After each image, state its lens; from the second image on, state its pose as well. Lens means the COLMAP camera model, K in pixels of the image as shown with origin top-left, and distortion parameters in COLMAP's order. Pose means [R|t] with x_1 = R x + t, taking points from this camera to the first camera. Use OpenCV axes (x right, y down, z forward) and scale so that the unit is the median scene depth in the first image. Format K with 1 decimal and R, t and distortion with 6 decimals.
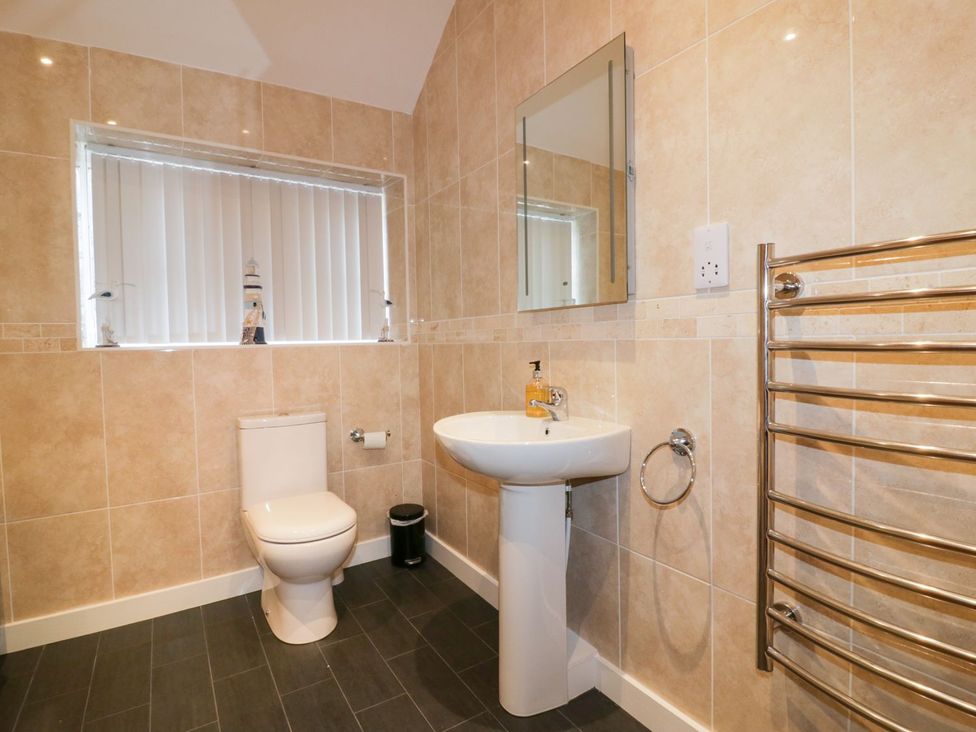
lens RADIAL K [[513.5, 0, 490.1], [0, 513.5, 357.2], [0, 0, 1]] dist [0.002490, -0.013631]
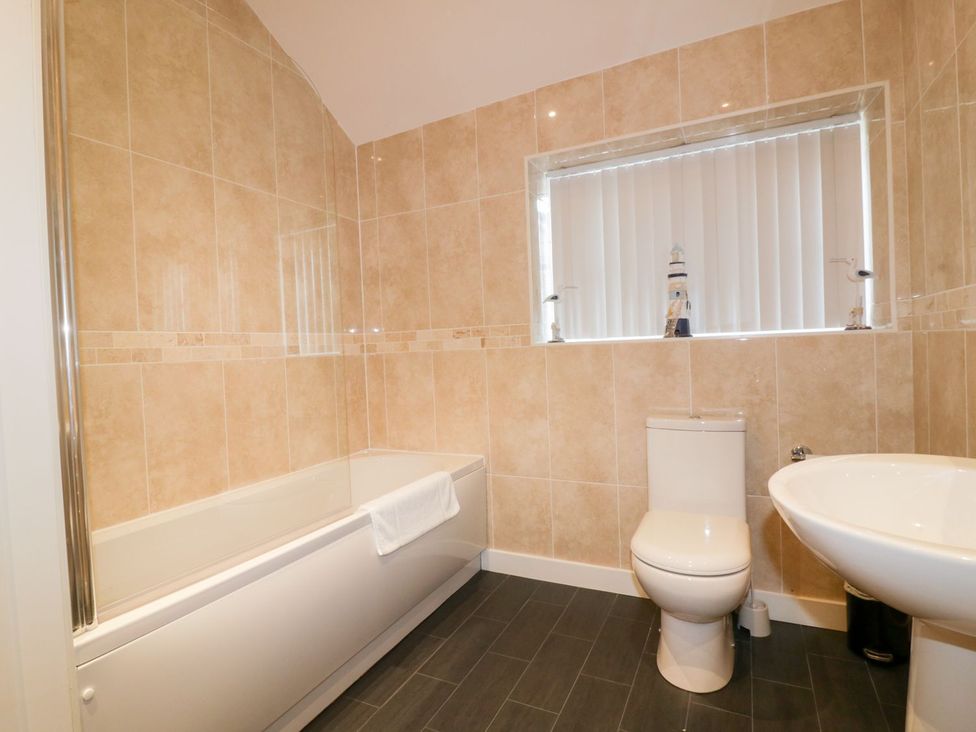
lens RADIAL K [[513.5, 0, 490.1], [0, 513.5, 357.2], [0, 0, 1]] dist [0.002490, -0.013631]
pose [[0.509433, 0.016296, -0.860356, 0.167297], [0.003565, 0.999772, 0.021047, -0.010301], [0.860503, -0.013790, 0.509259, 0.240506]]
